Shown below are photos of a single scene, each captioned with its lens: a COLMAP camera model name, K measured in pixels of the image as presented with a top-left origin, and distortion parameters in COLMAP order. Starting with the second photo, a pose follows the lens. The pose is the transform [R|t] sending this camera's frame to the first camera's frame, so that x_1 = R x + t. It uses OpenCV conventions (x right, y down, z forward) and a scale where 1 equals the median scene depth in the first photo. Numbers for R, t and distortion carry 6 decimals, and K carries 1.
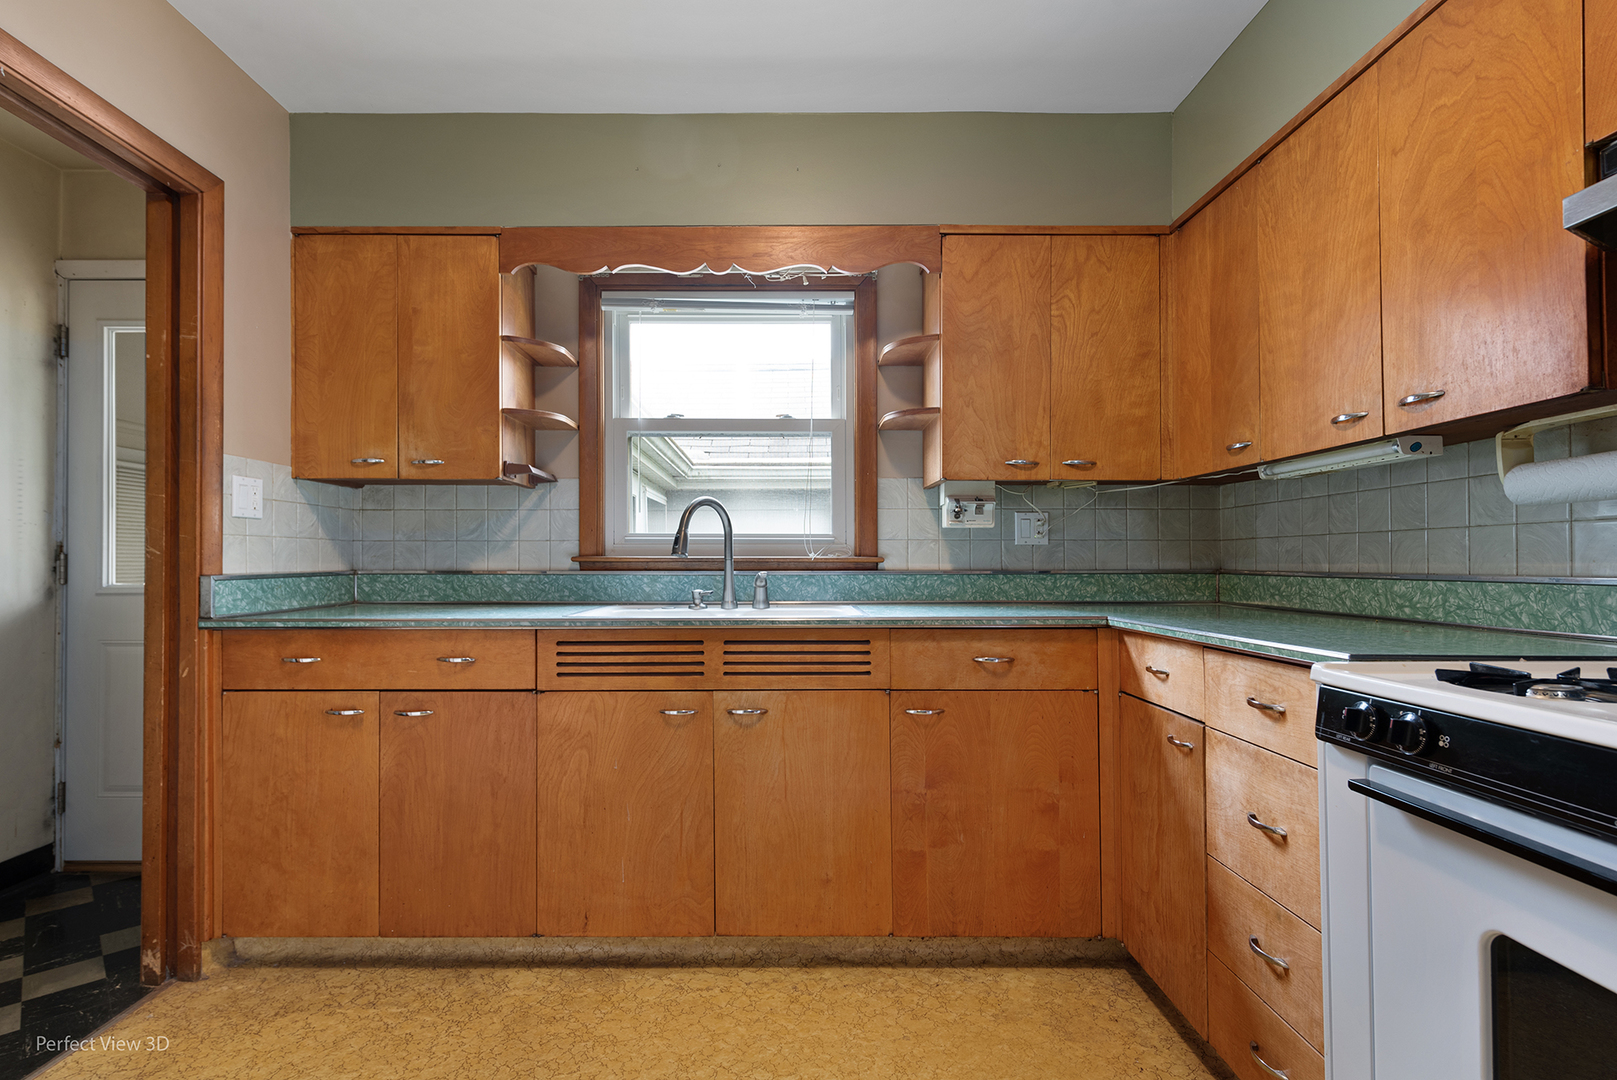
lens RADIAL K [[764.0, 0, 793.9], [0, 764.0, 554.0], [0, 0, 1]] dist [0.012830, 0.000138]
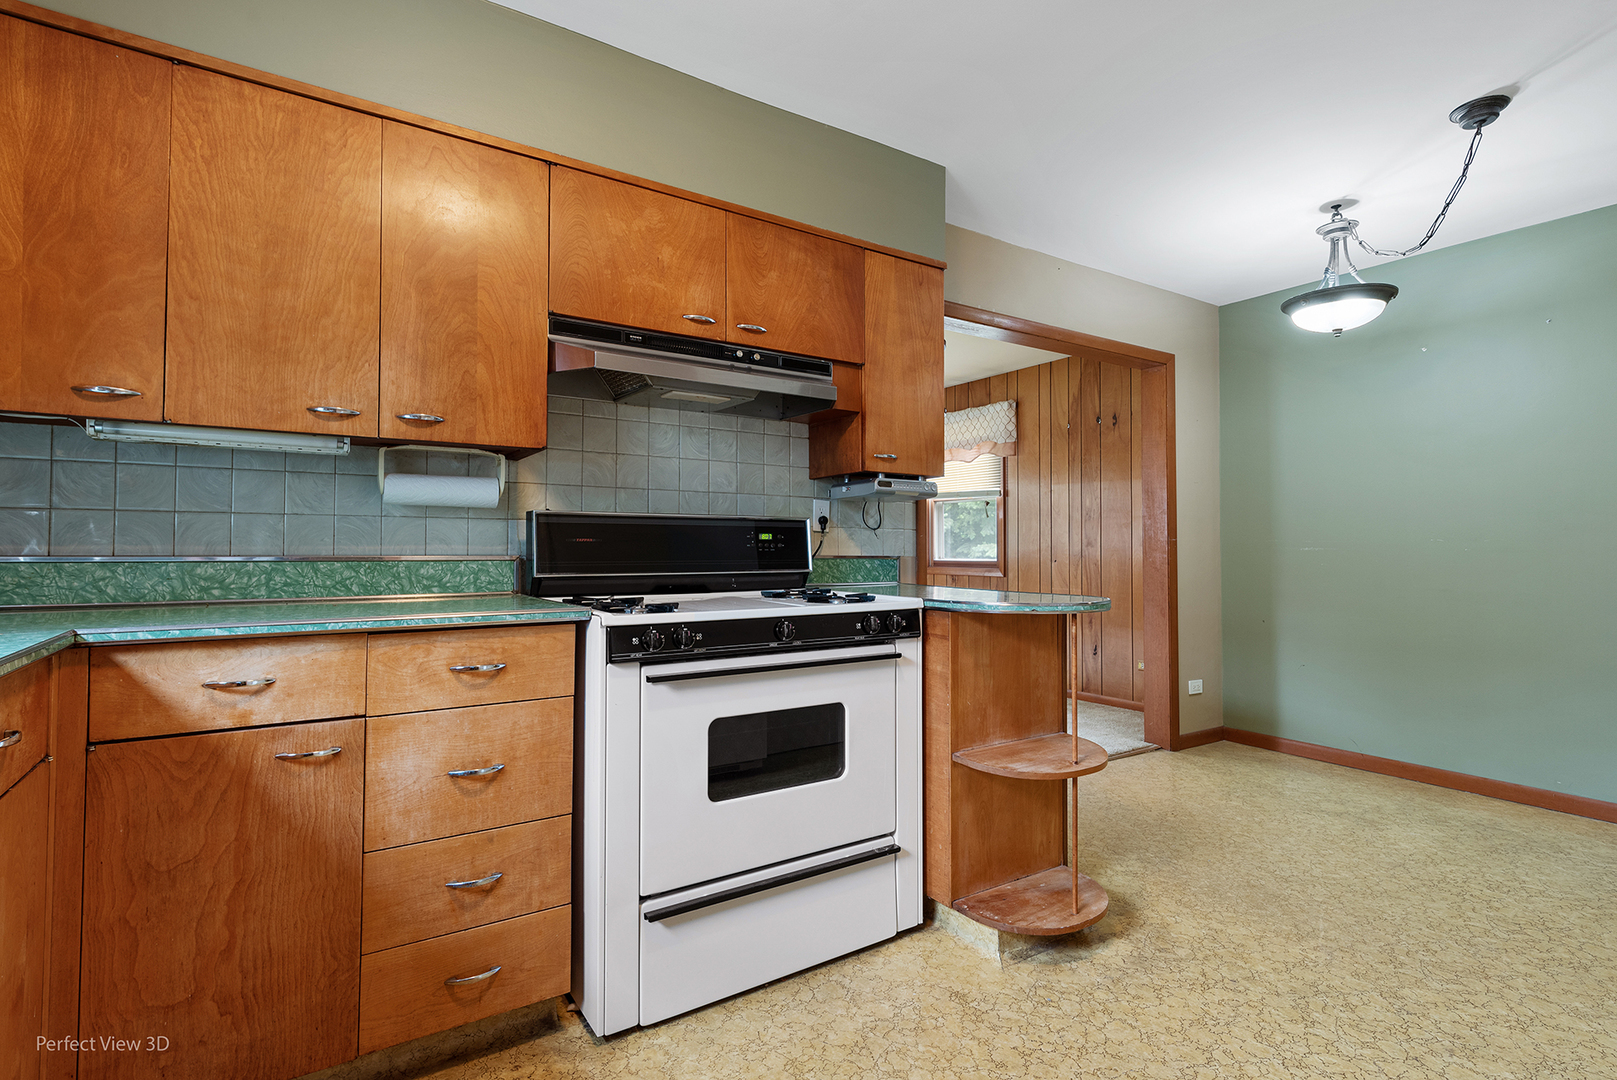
lens RADIAL K [[764.0, 0, 814.1], [0, 764.0, 529.7], [0, 0, 1]] dist [0.012830, 0.000138]
pose [[-0.548942, 0.016998, 0.835687, -0.431016], [-0.015263, 0.999423, -0.030355, 0.008826], [-0.835721, -0.029418, -0.548366, 0.807251]]
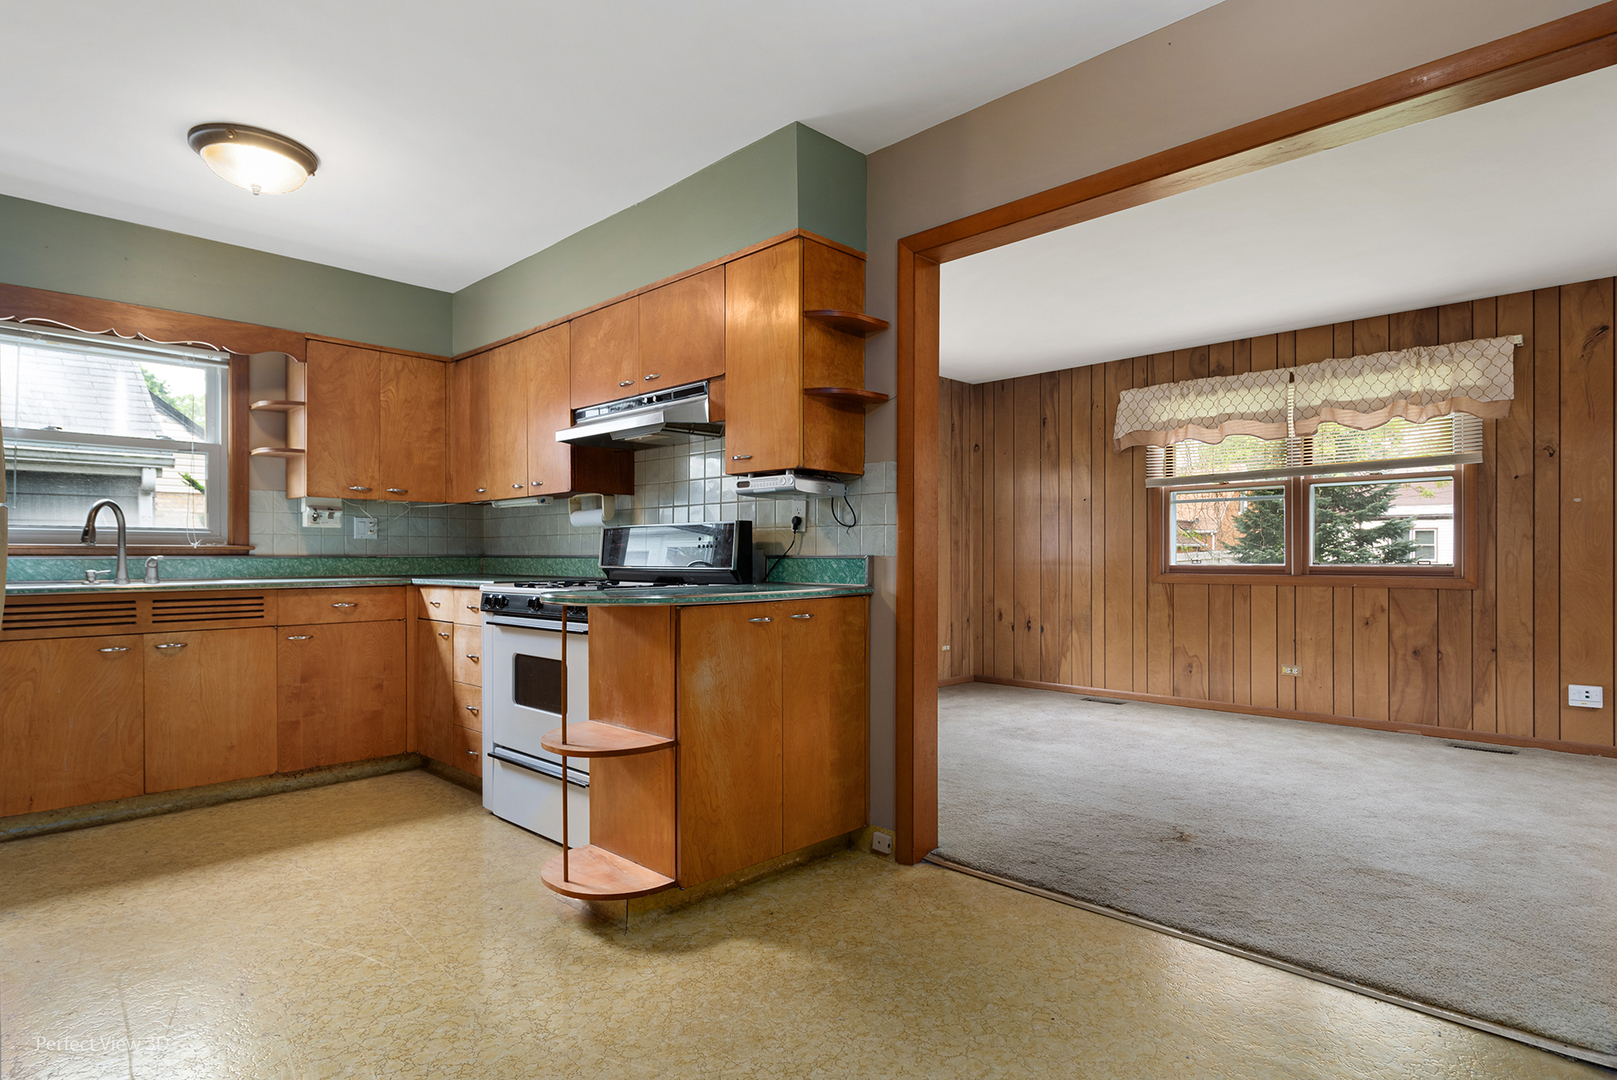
lens RADIAL K [[902.1, 0, 814.8], [0, 902.1, 549.2], [0, 0, 1]] dist [0.010539, -0.006871]
pose [[0.709056, 0.005406, 0.705131, -0.427384], [-0.008158, 0.999967, 0.000537, 0.000687], [-0.705105, -0.006133, 0.709076, -1.198682]]
